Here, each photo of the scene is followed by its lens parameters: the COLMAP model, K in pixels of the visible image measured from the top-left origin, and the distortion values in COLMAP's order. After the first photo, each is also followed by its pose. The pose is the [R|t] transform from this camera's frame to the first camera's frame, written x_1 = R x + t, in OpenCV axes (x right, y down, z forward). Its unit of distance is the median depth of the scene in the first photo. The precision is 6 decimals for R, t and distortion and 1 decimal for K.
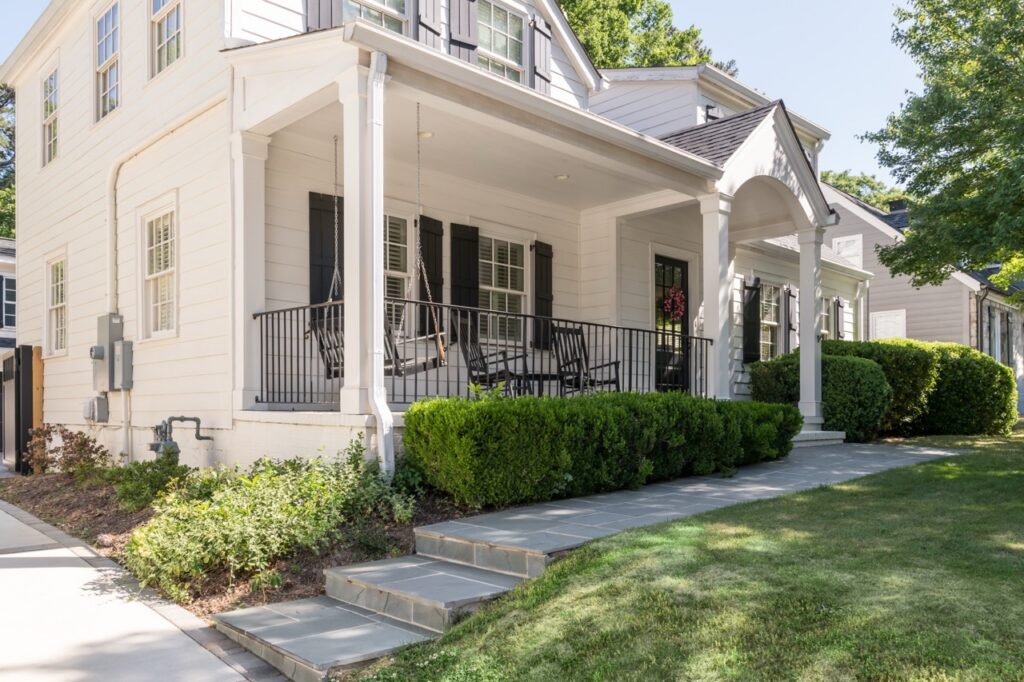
lens RADIAL K [[816.2, 0, 513.4], [0, 816.2, 422.2], [0, 0, 1]] dist [-0.003414, -0.003676]
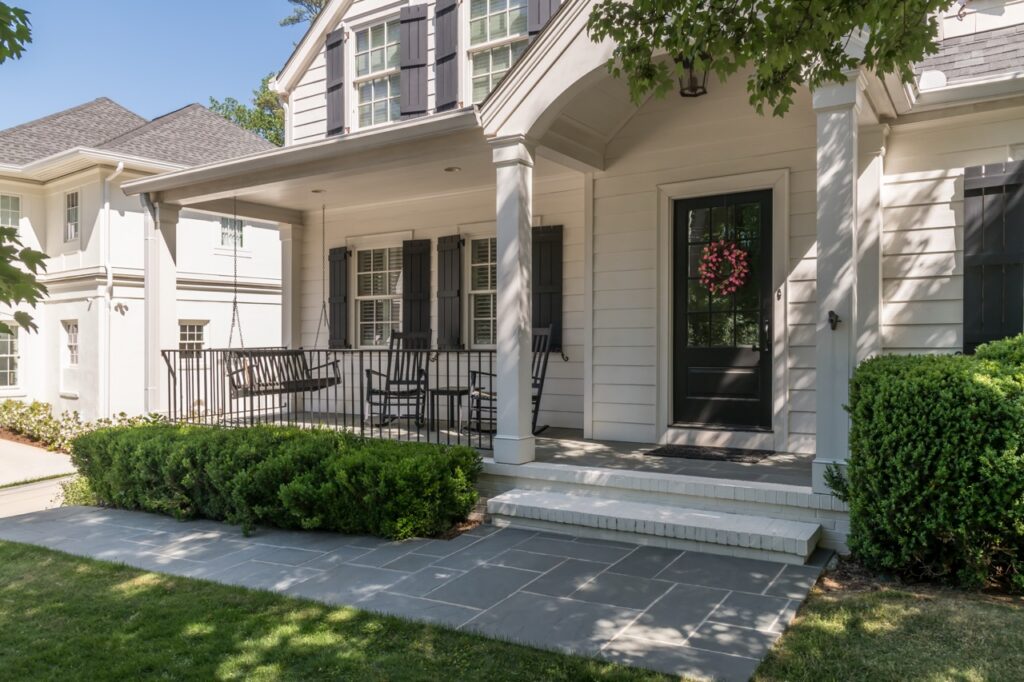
lens RADIAL K [[734.5, 0, 512.0], [0, 734.5, 341.0], [0, 0, 1]] dist [-0.003542, -0.000179]
pose [[0.252702, -0.024204, -0.967241, 0.802687], [-0.008391, 0.999595, -0.027206, -0.086998], [0.967508, 0.014992, 0.252396, 0.830607]]
